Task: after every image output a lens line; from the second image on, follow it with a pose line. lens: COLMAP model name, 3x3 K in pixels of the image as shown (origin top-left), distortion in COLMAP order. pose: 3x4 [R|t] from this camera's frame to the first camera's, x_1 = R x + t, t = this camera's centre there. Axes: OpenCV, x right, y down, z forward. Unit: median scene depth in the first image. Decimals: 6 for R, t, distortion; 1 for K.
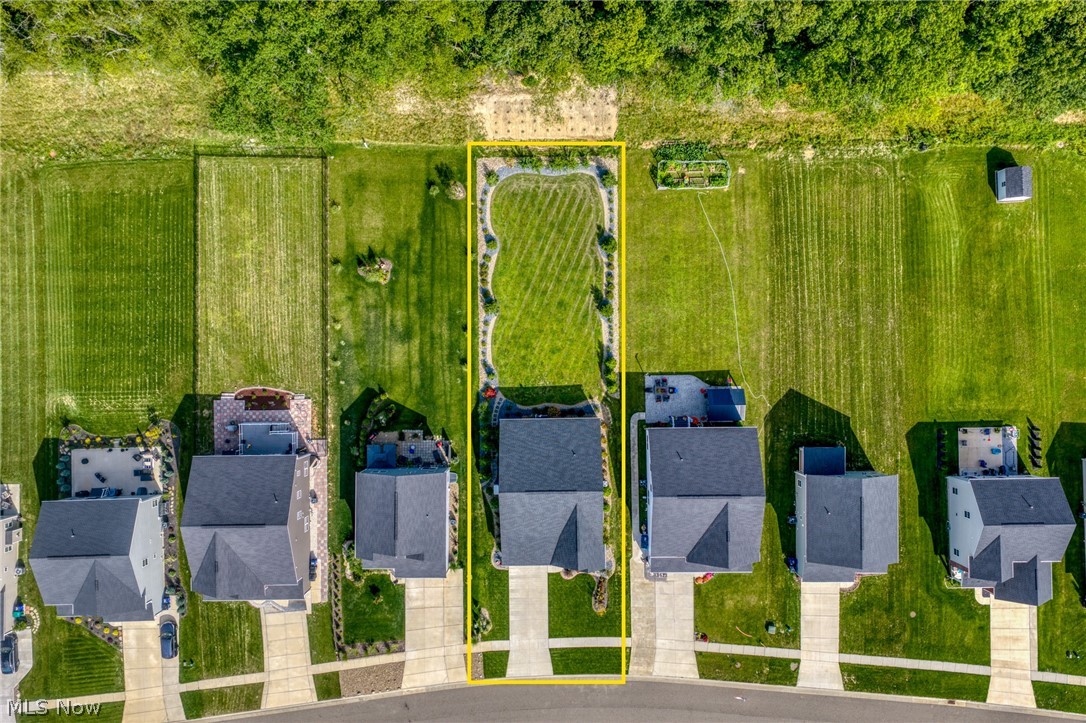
lens RADIAL K [[884.8, 0, 543.0], [0, 884.8, 361.5], [0, 0, 1]] dist [0.012969, -0.010213]
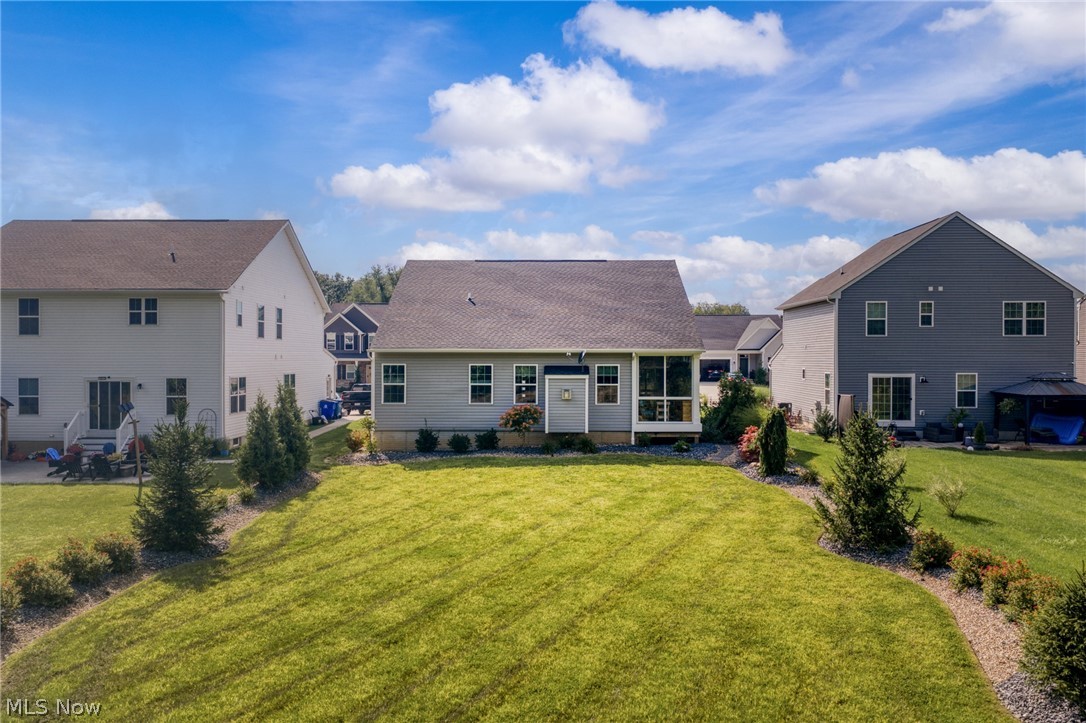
lens RADIAL K [[884.8, 0, 543.0], [0, 884.8, 361.5], [0, 0, 1]] dist [0.012969, -0.010213]
pose [[-0.999396, 0.009367, 0.033476, -0.004254], [0.033551, 0.007937, 0.999405, -0.224570], [0.009096, 0.999925, -0.008246, 0.970371]]
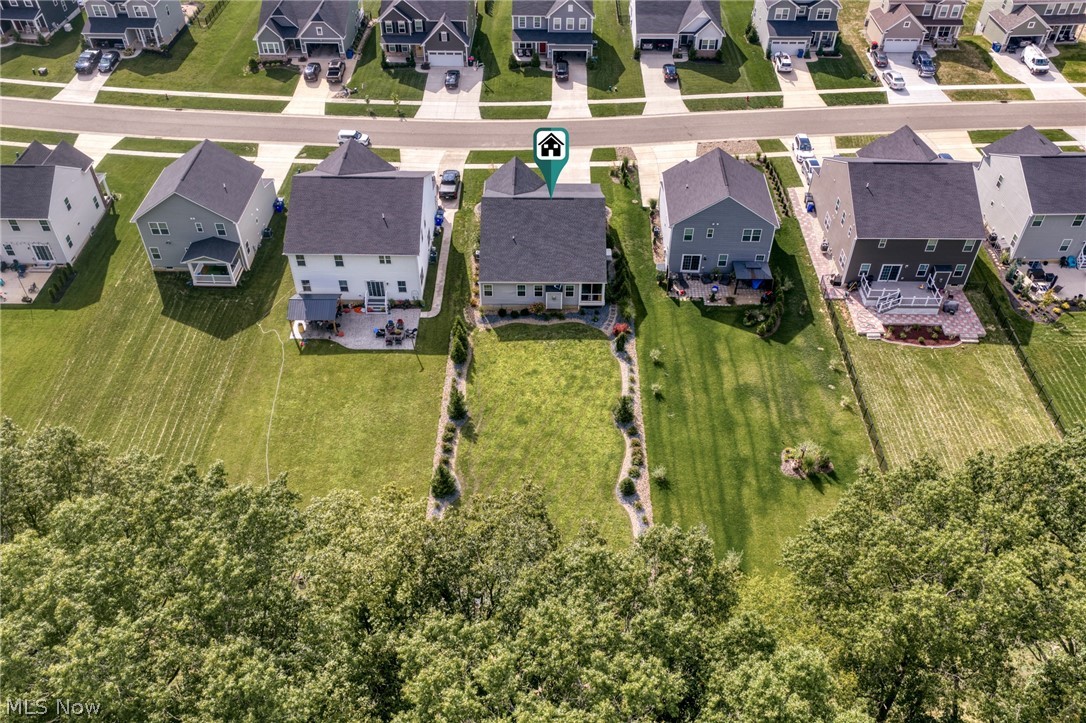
lens RADIAL K [[884.8, 0, 543.0], [0, 884.8, 361.5], [0, 0, 1]] dist [0.012969, -0.010213]
pose [[-0.999680, -0.010733, 0.022901, -0.010853], [0.024241, -0.664960, 0.746486, -0.546171], [0.007216, 0.746802, 0.665007, 0.511560]]
